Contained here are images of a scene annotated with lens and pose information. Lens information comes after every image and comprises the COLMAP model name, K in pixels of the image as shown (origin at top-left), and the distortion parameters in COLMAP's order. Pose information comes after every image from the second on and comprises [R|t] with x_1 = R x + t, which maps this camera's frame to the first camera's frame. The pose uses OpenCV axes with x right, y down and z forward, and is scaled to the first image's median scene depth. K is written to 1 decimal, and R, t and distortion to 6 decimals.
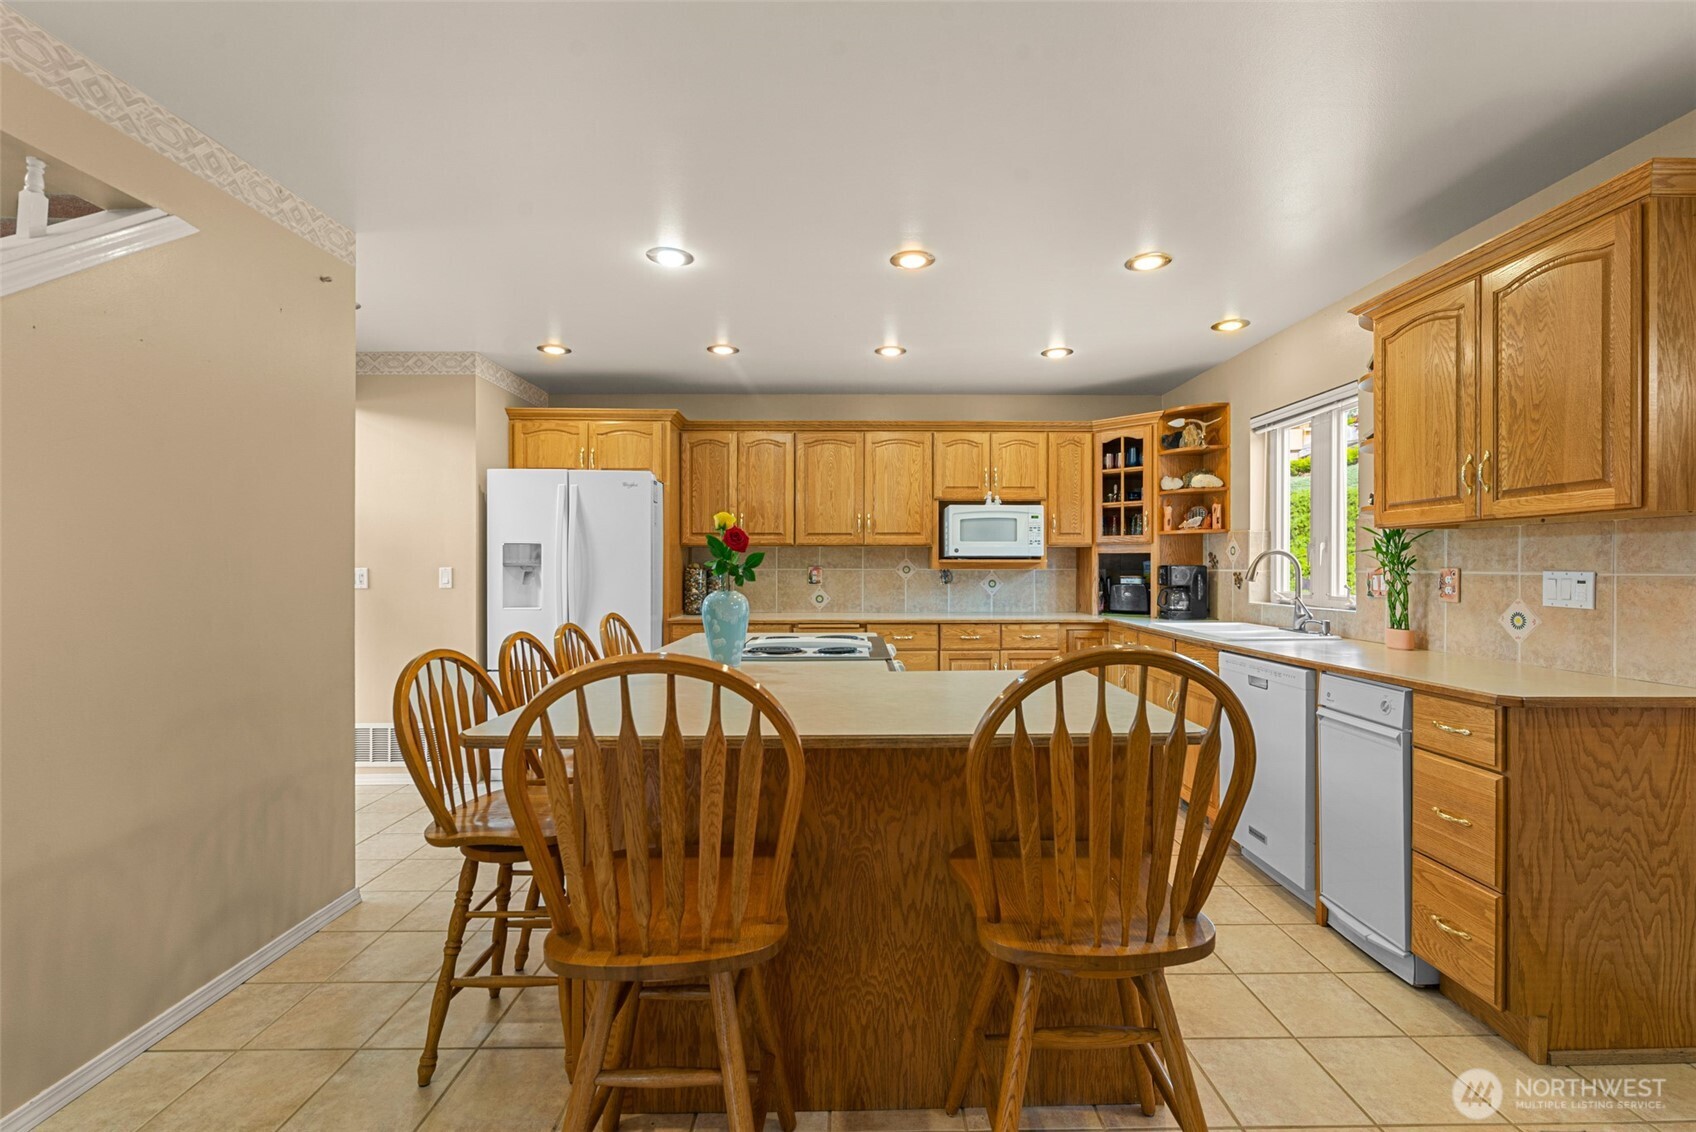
lens RADIAL K [[738.2, 0, 857.9], [0, 738.2, 570.5], [0, 0, 1]] dist [0.001046, -0.000413]
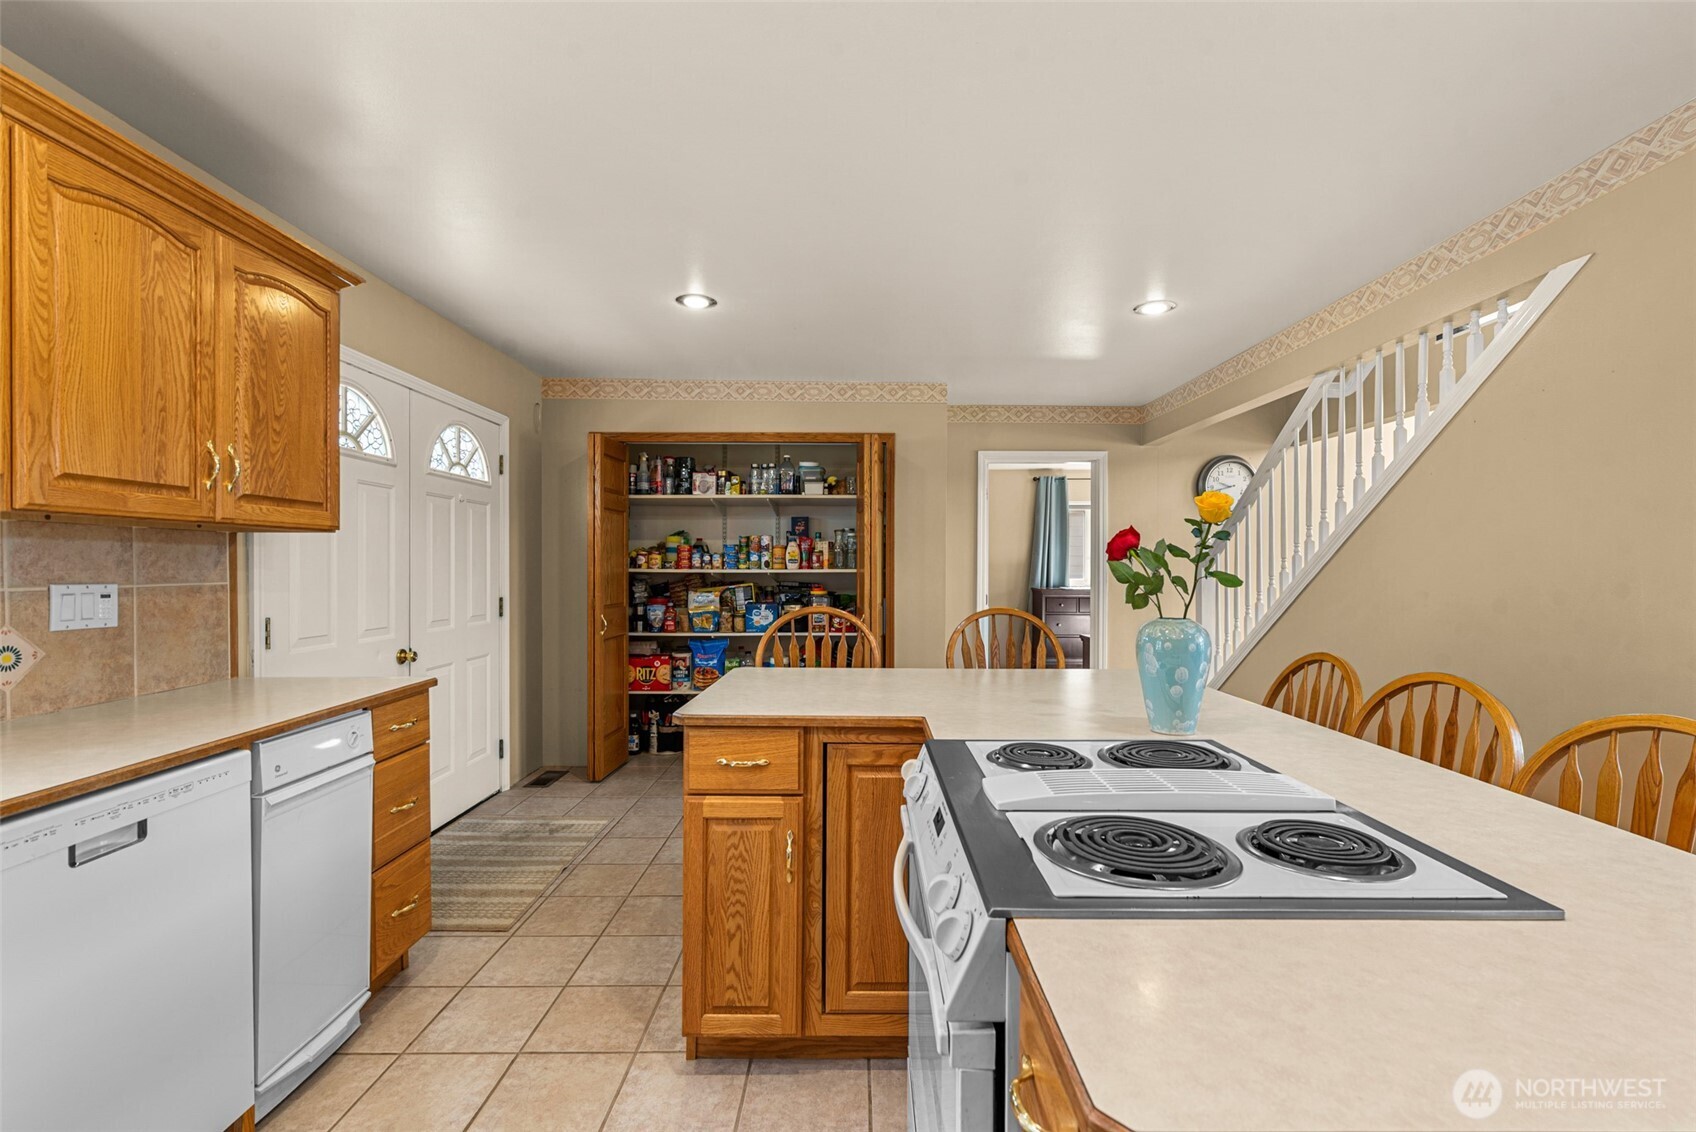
lens RADIAL K [[738.2, 0, 857.9], [0, 738.2, 570.5], [0, 0, 1]] dist [0.001046, -0.000413]
pose [[-0.999891, -0.001741, 0.014683, 0.104452], [-0.001562, 0.999924, 0.012189, -0.025959], [-0.014703, 0.012165, -0.999818, 1.865466]]
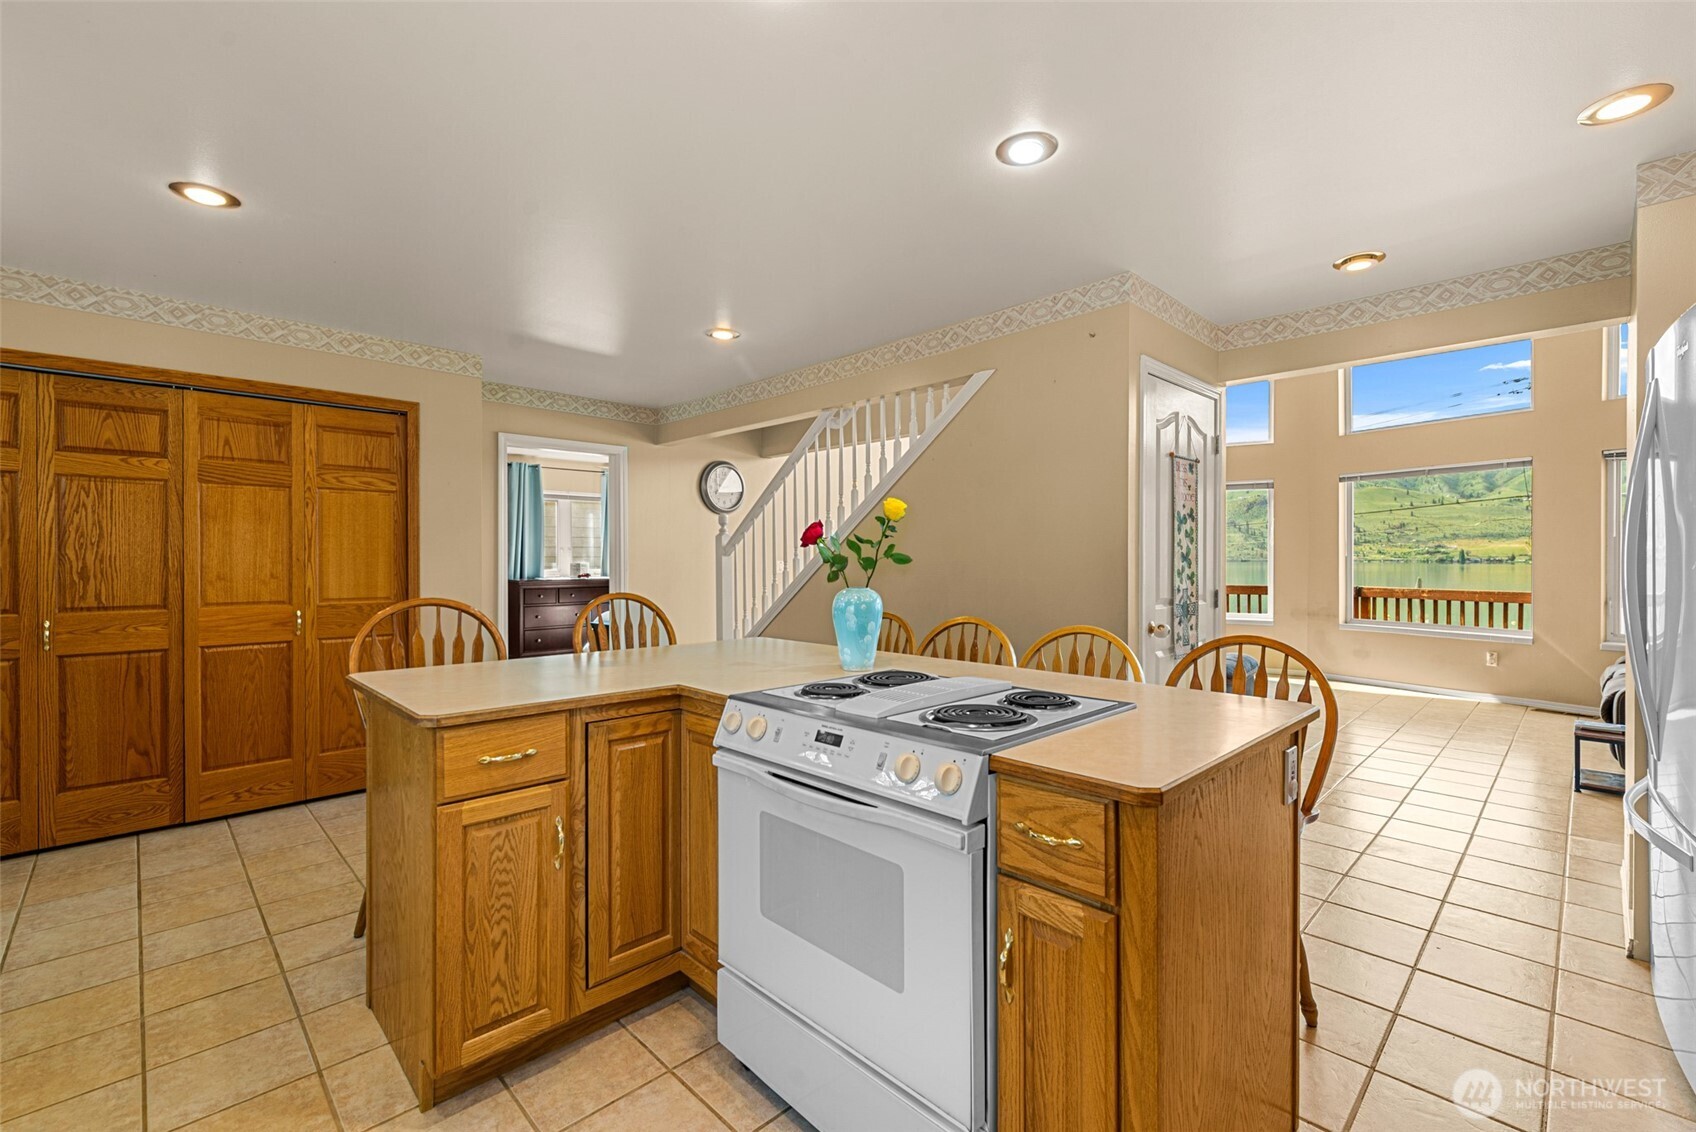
lens RADIAL K [[746.1, 0, 866.9], [0, 746.1, 562.5], [0, 0, 1]] dist [-0.001173, 0.000180]
pose [[-0.712526, 0.005348, -0.701625, 0.524254], [-0.002242, 0.999948, 0.009899, -0.014357], [0.701642, 0.008626, -0.712478, 1.868410]]
